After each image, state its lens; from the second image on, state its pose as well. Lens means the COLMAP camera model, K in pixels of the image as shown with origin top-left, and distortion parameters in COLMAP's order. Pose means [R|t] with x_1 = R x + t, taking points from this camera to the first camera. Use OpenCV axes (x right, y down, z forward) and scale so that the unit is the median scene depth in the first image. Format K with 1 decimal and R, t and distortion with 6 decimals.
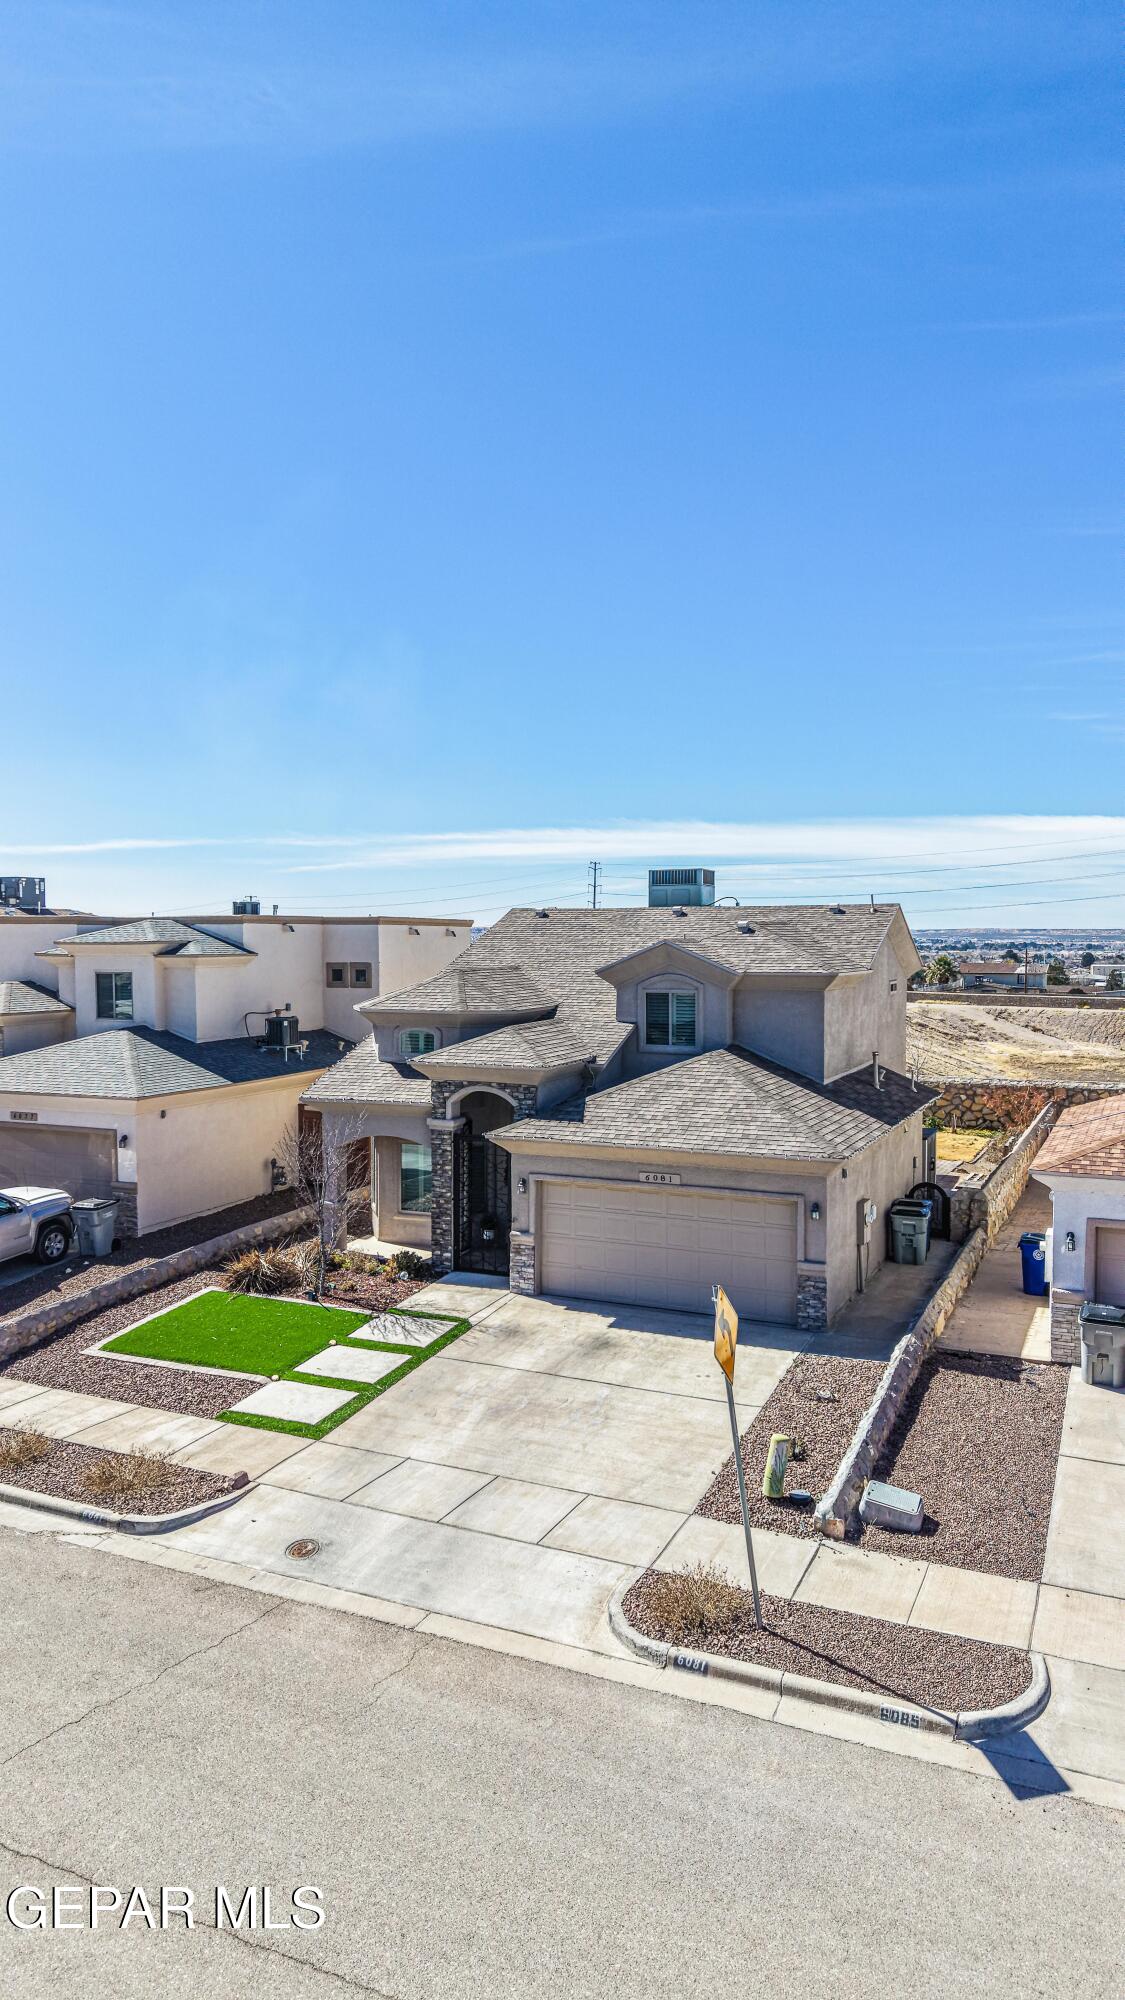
lens RADIAL K [[1333.9, 0, 556.0], [0, 1333.9, 1065.5], [0, 0, 1]] dist [-0.000148, 0.003530]
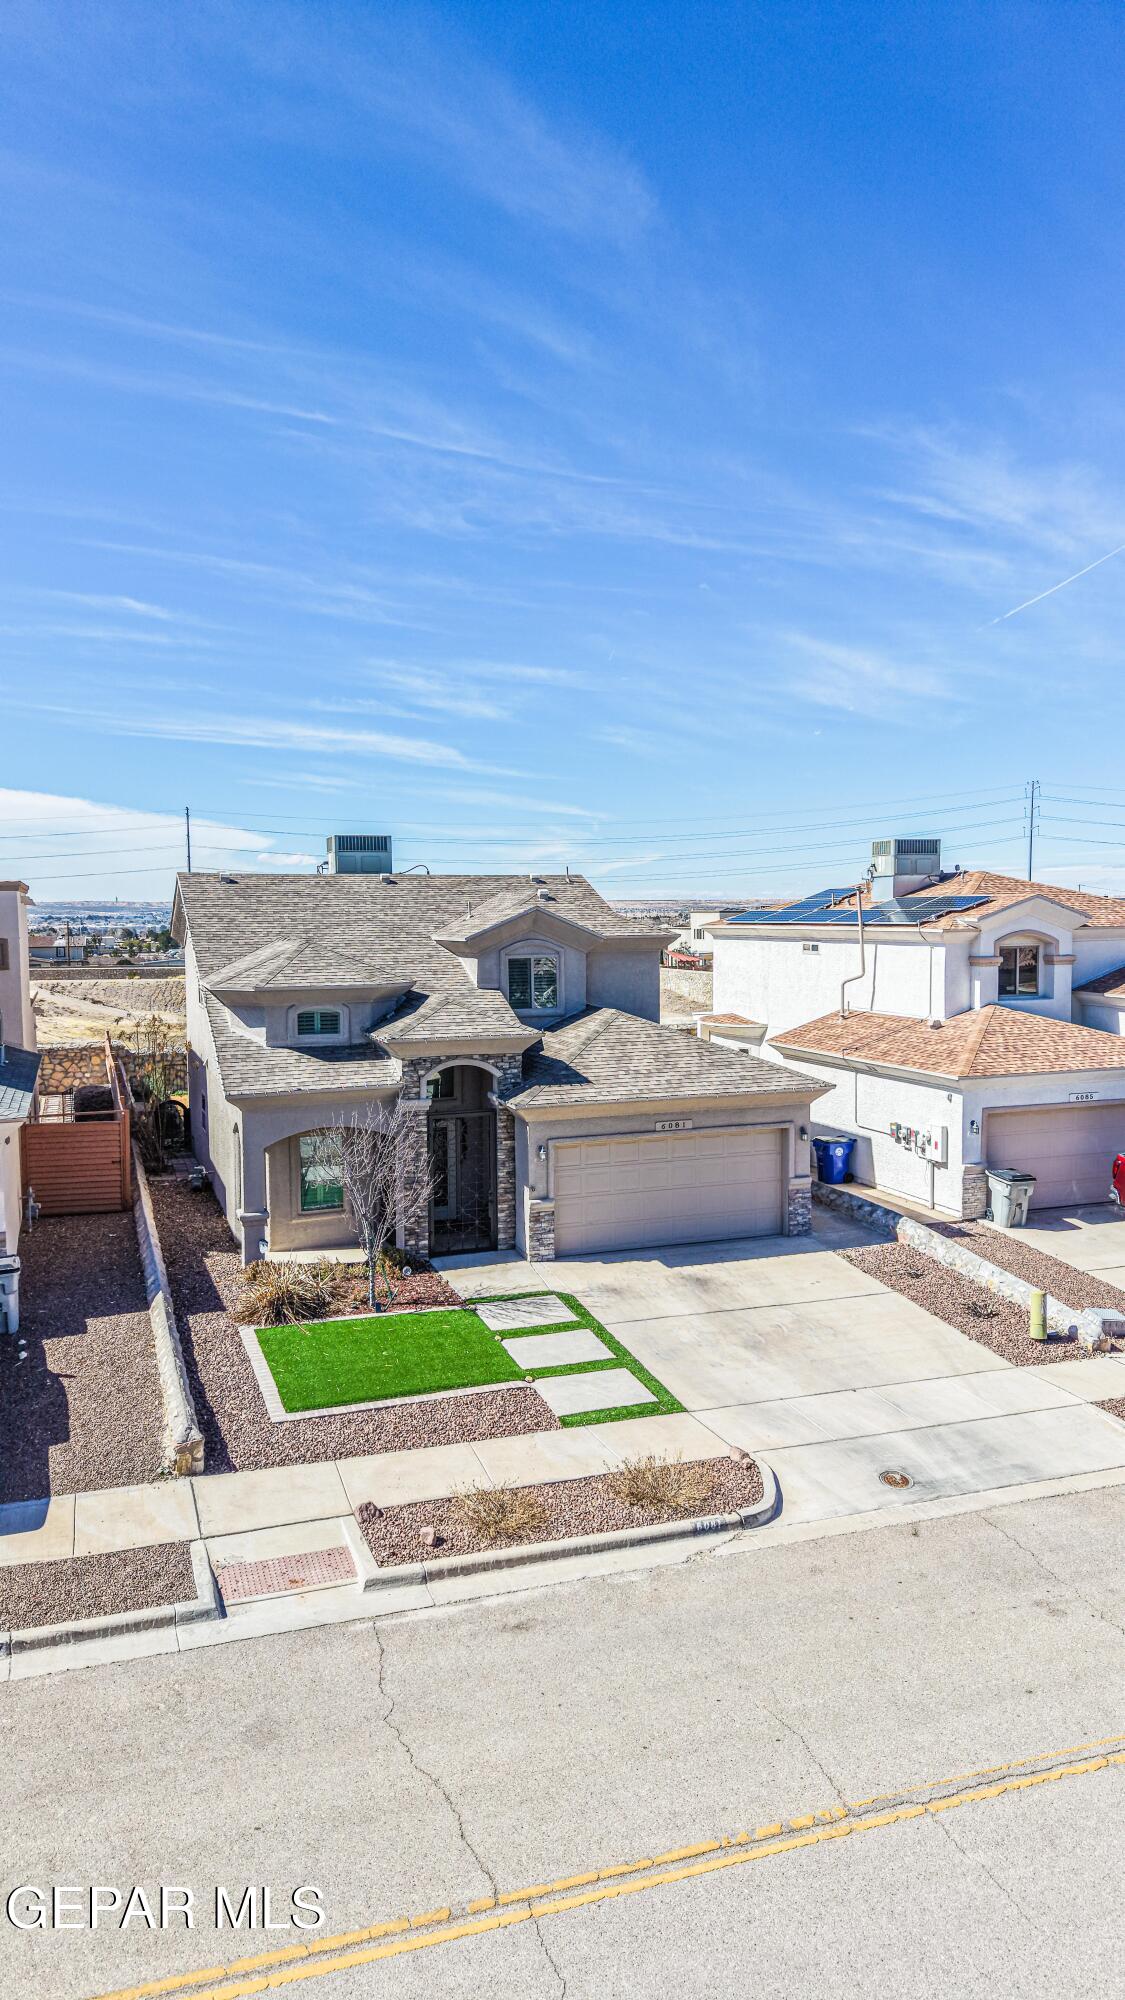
lens RADIAL K [[1333.9, 0, 556.0], [0, 1333.9, 1065.5], [0, 0, 1]] dist [-0.000148, 0.003530]
pose [[0.719306, -0.088570, 0.689024, -0.770344], [0.075017, 0.995943, 0.049709, -0.026305], [-0.690631, 0.015933, 0.723032, 0.295858]]
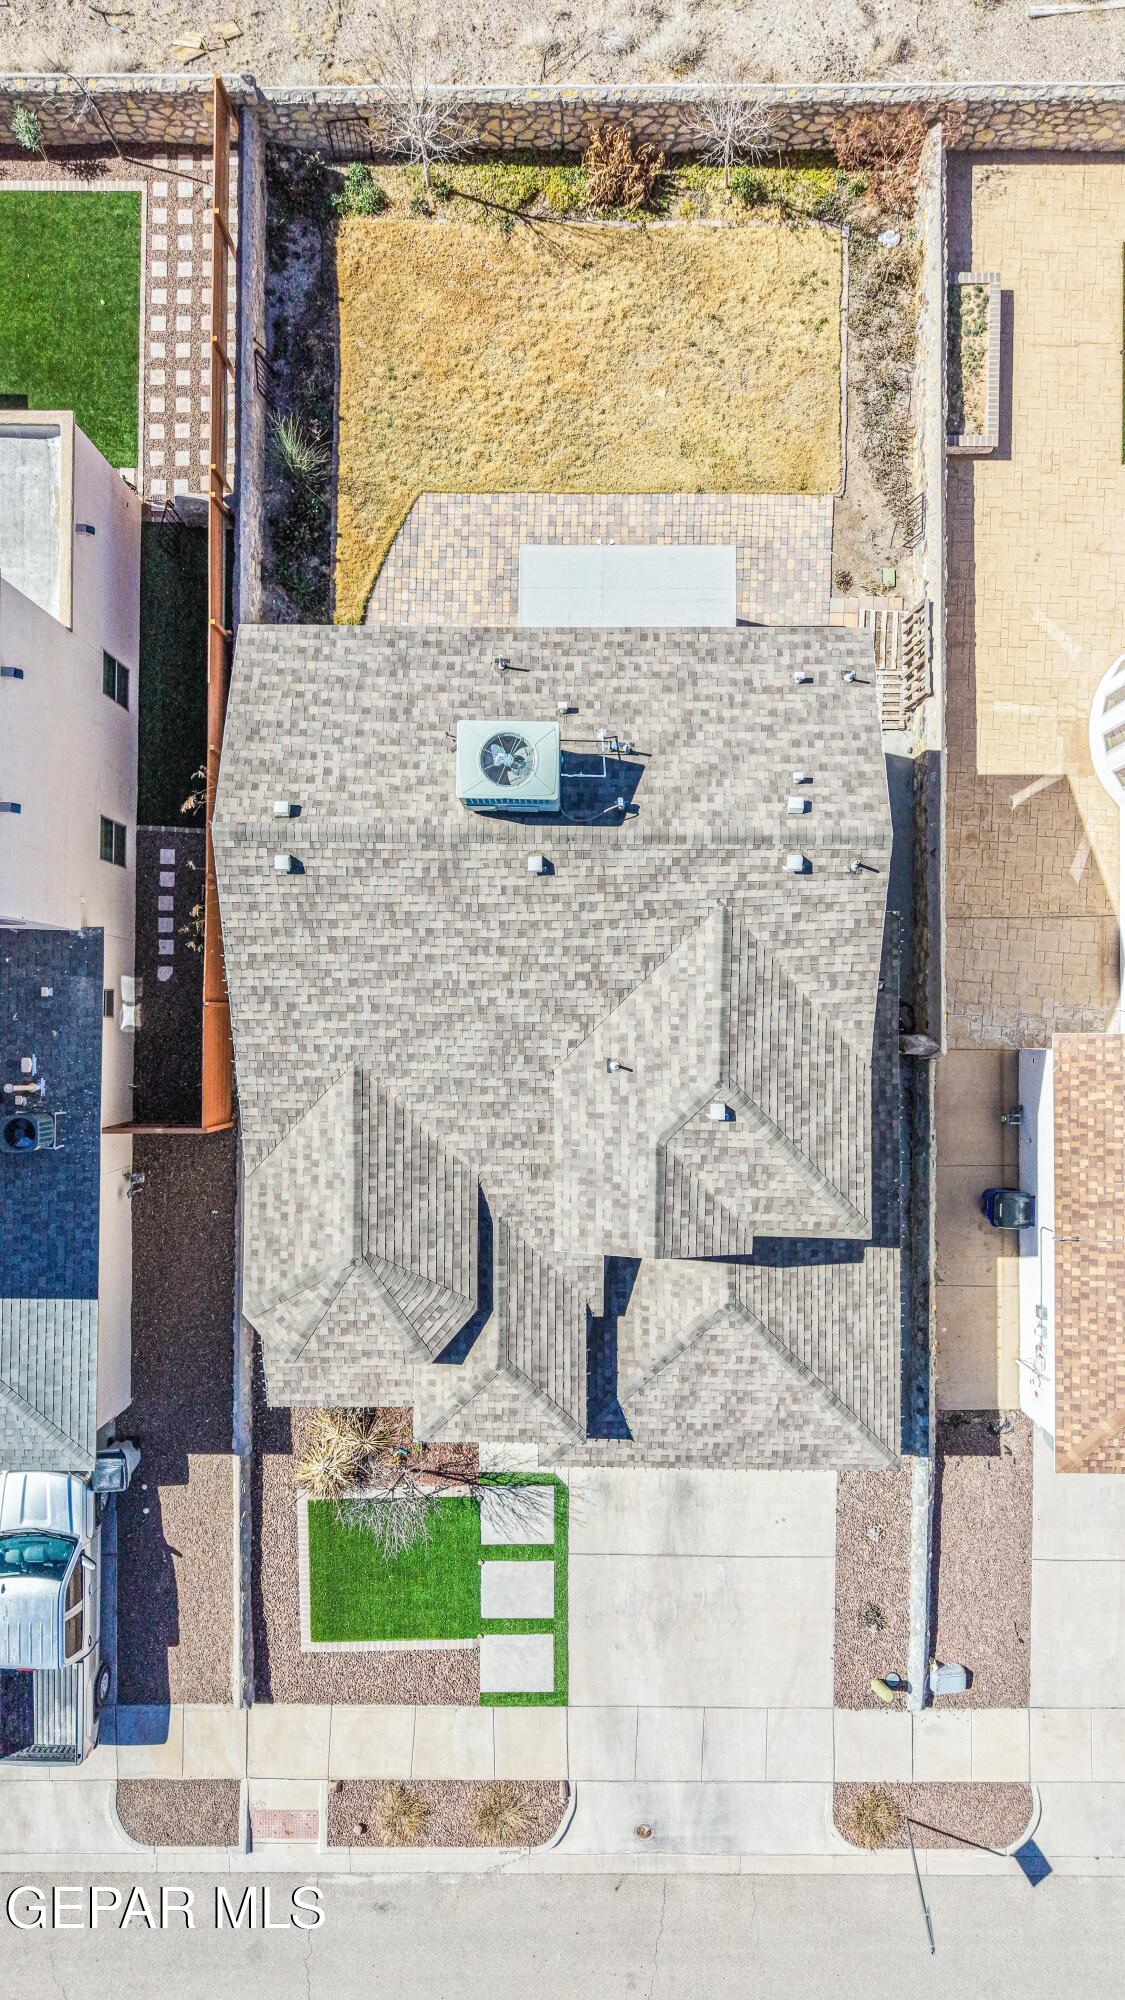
lens RADIAL K [[1277.9, 0, 553.1], [0, 1277.9, 1032.3], [0, 0, 1]] dist [-0.001960, 0.001174]
pose [[0.911379, -0.411473, -0.008862, 0.107533], [0.054710, 0.099783, 0.993504, -1.019737], [-0.407915, -0.905944, 0.113452, 1.292509]]
